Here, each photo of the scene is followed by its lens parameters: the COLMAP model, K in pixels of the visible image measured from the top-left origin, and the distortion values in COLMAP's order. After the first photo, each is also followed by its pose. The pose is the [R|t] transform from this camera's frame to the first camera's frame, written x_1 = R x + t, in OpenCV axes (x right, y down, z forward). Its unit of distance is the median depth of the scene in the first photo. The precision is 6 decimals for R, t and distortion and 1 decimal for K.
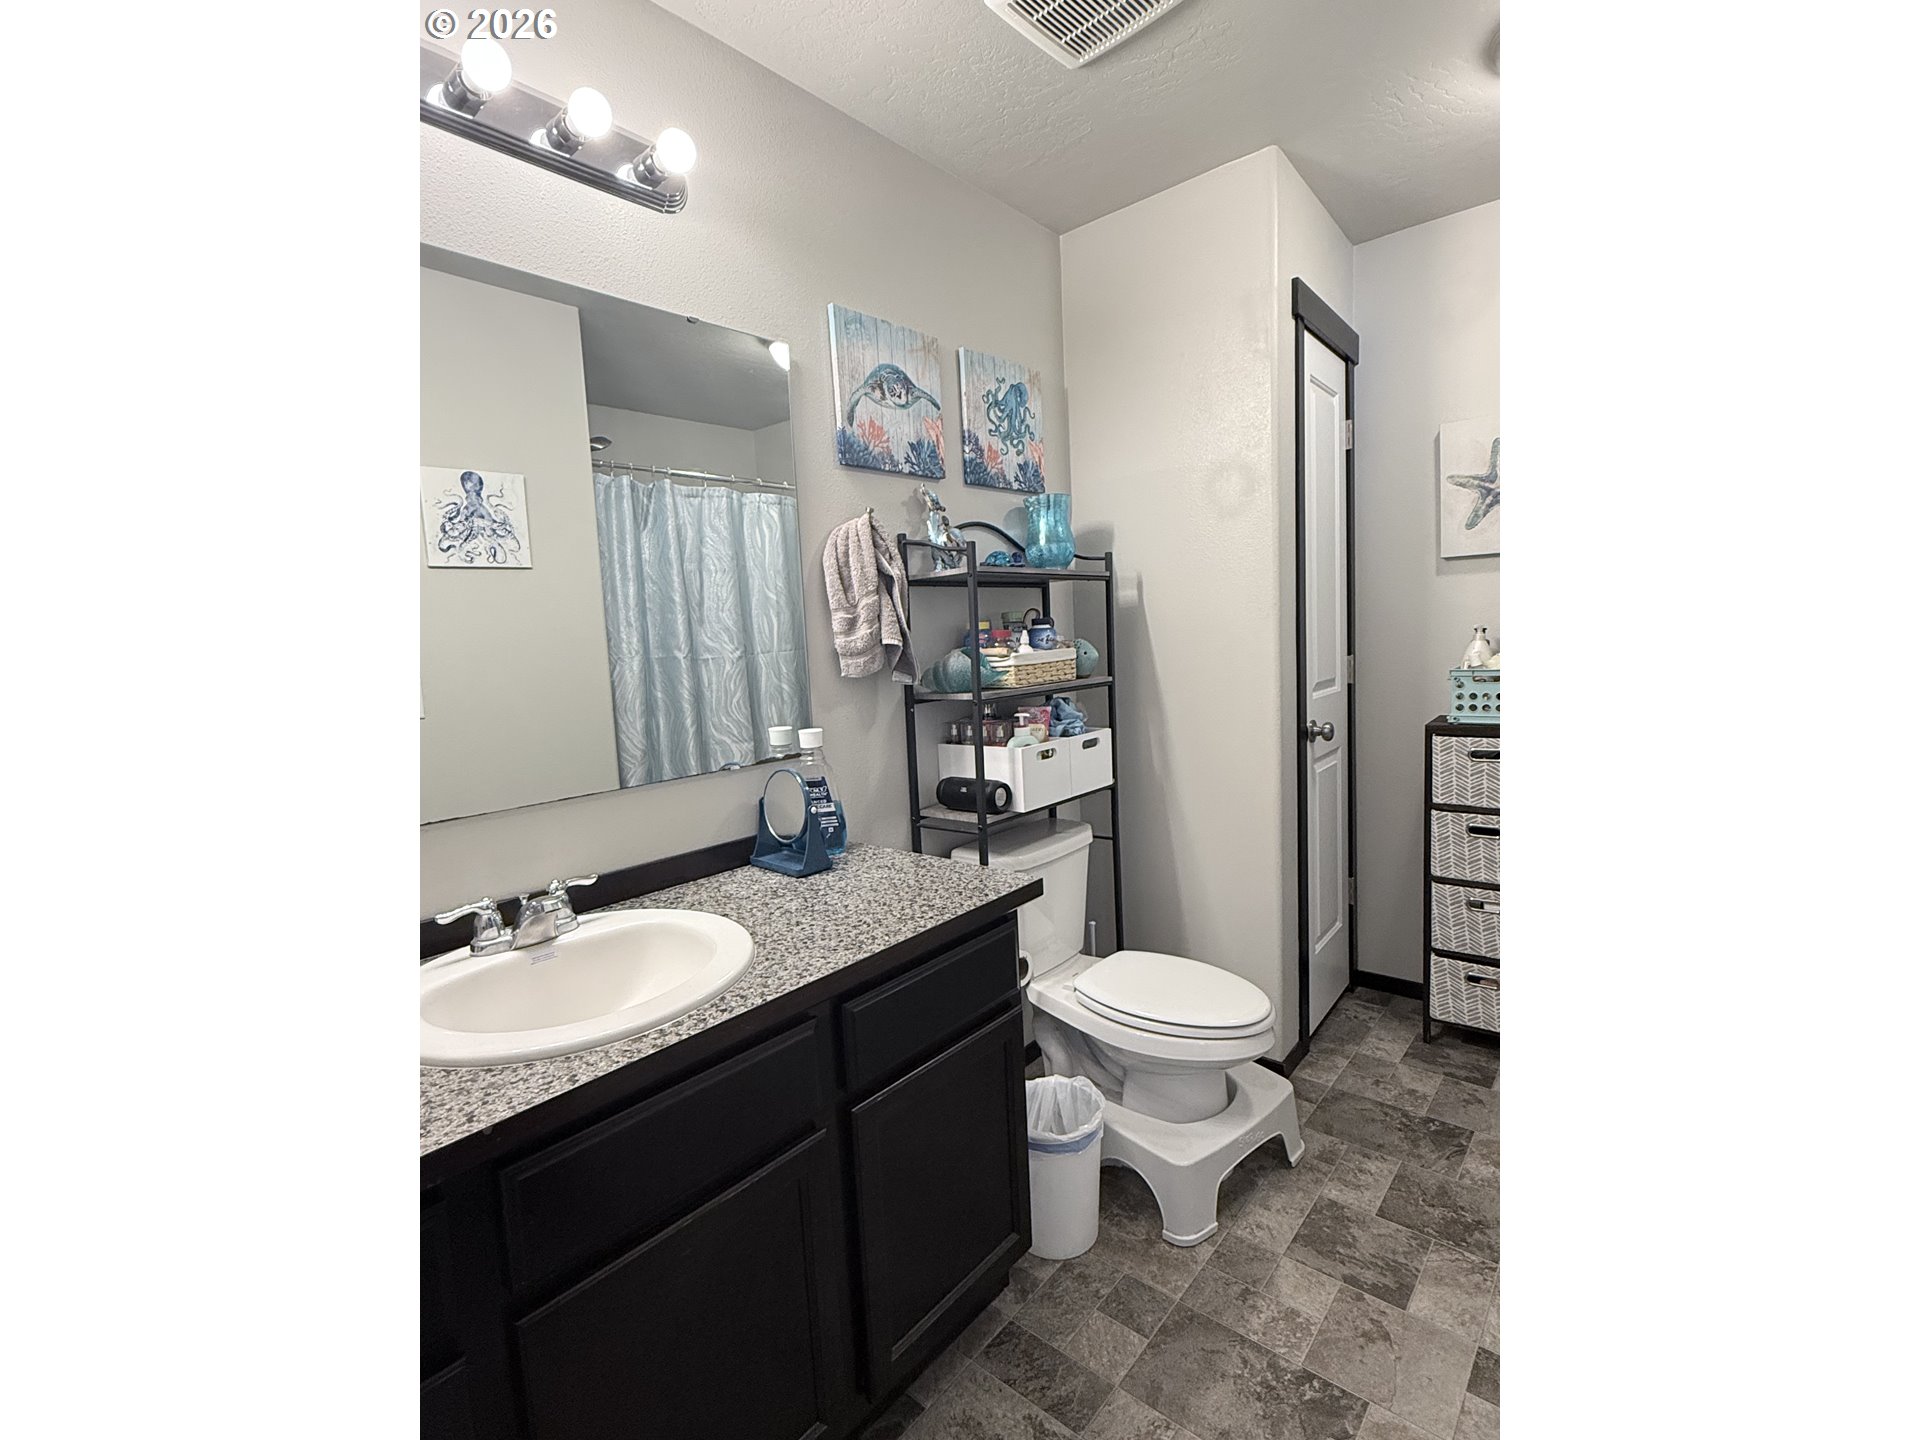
lens RADIAL K [[825.5, 0, 963.8], [0, 825.5, 715.2], [0, 0, 1]] dist [0.000444, 0.000181]
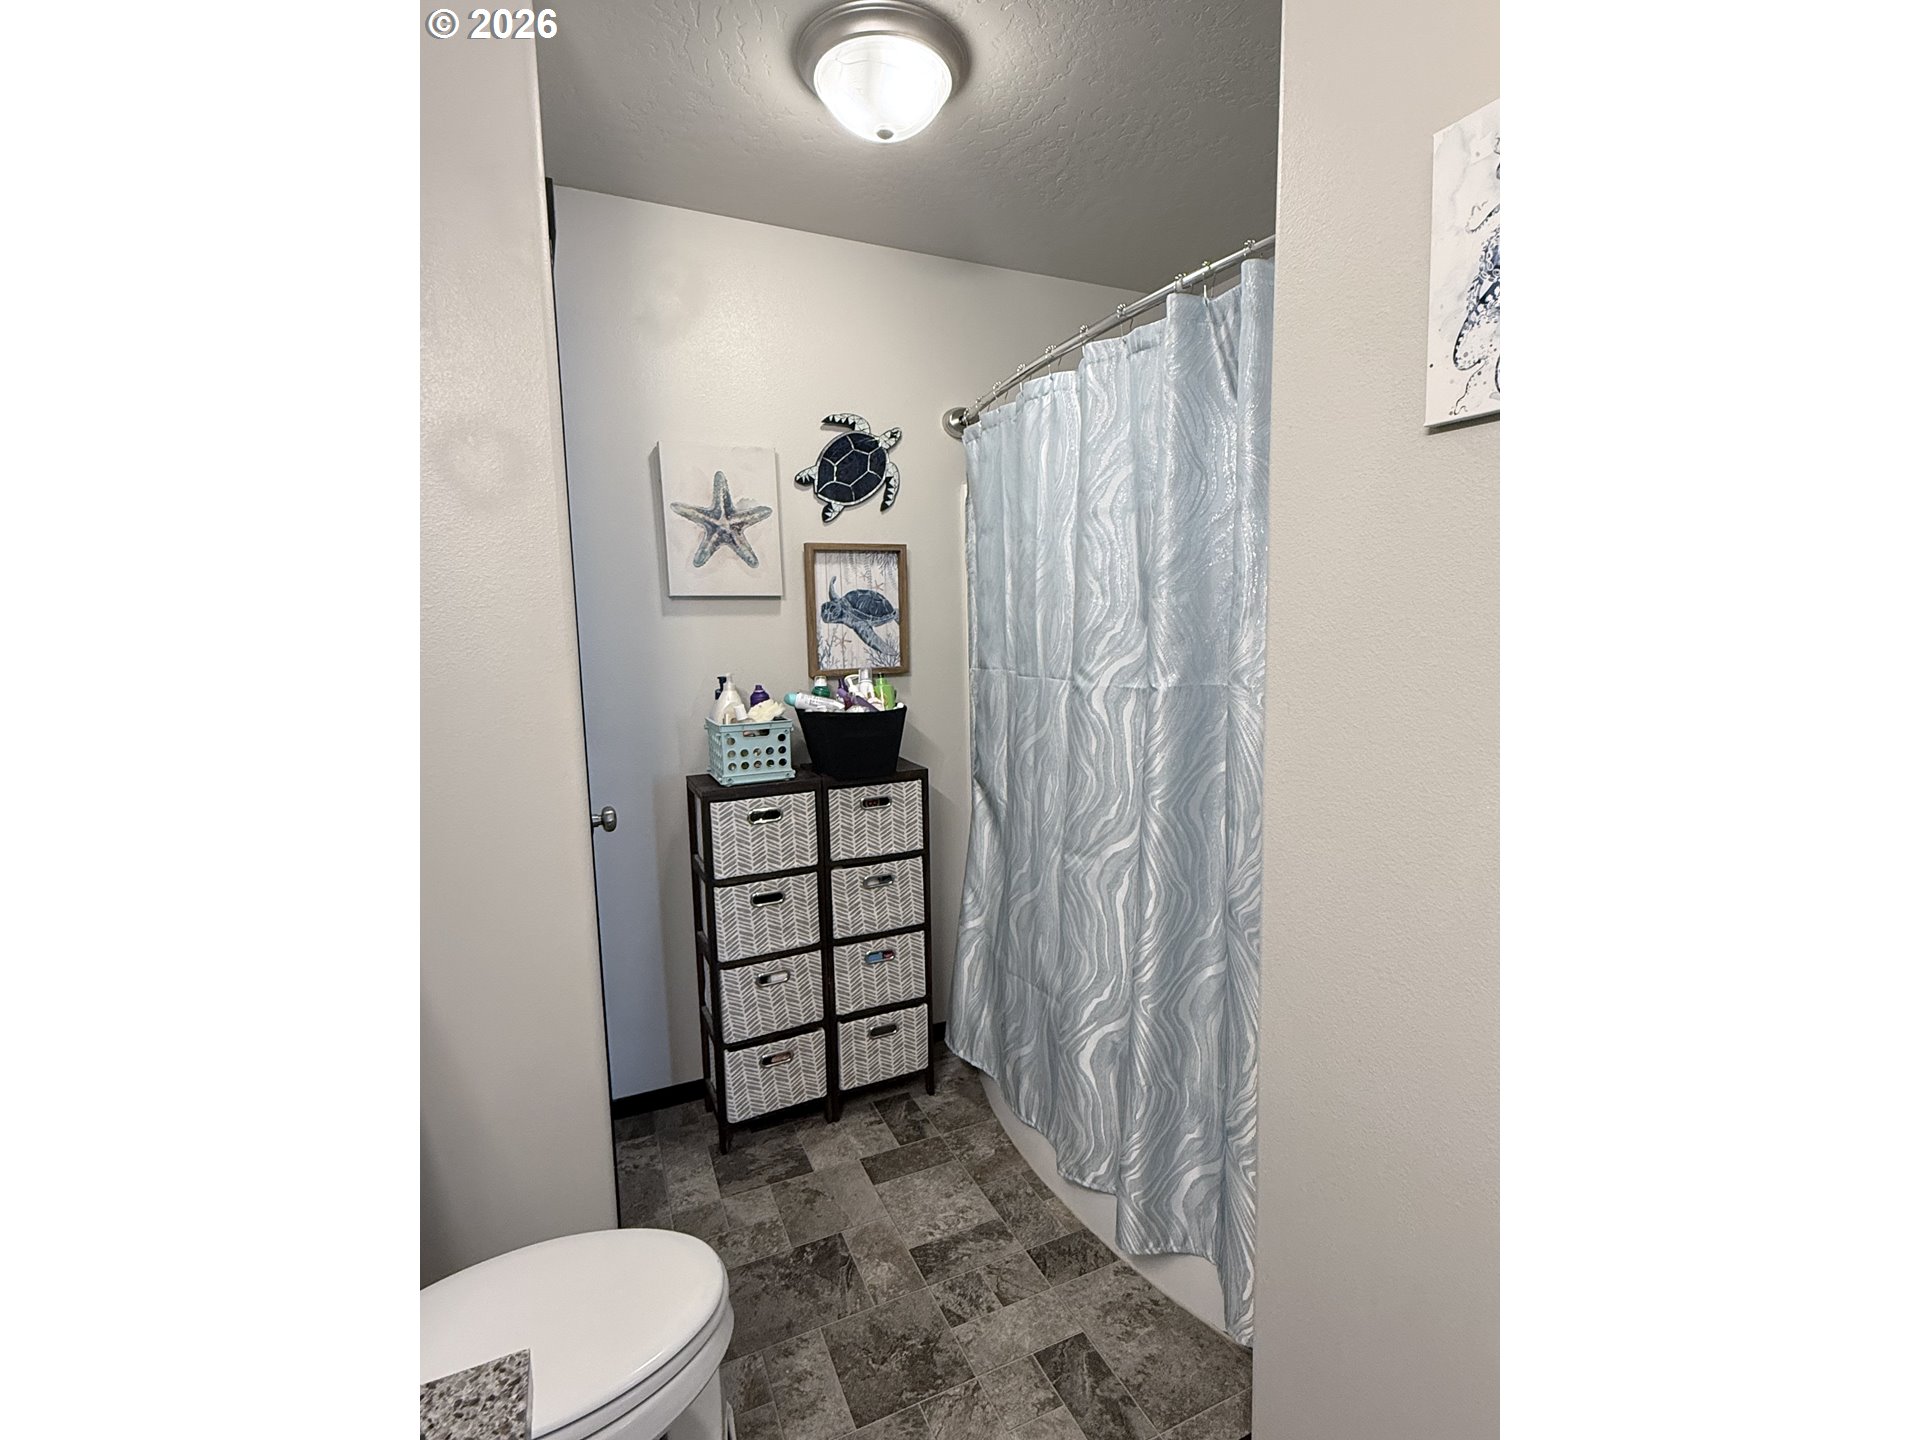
lens RADIAL K [[825.5, 0, 957.8], [0, 825.5, 720.2], [0, 0, 1]] dist [0.000444, 0.000181]
pose [[0.414184, -0.063848, 0.907951, -0.101849], [0.094114, 0.995194, 0.027051, -0.060509], [-0.905314, 0.074247, 0.418203, 0.404750]]
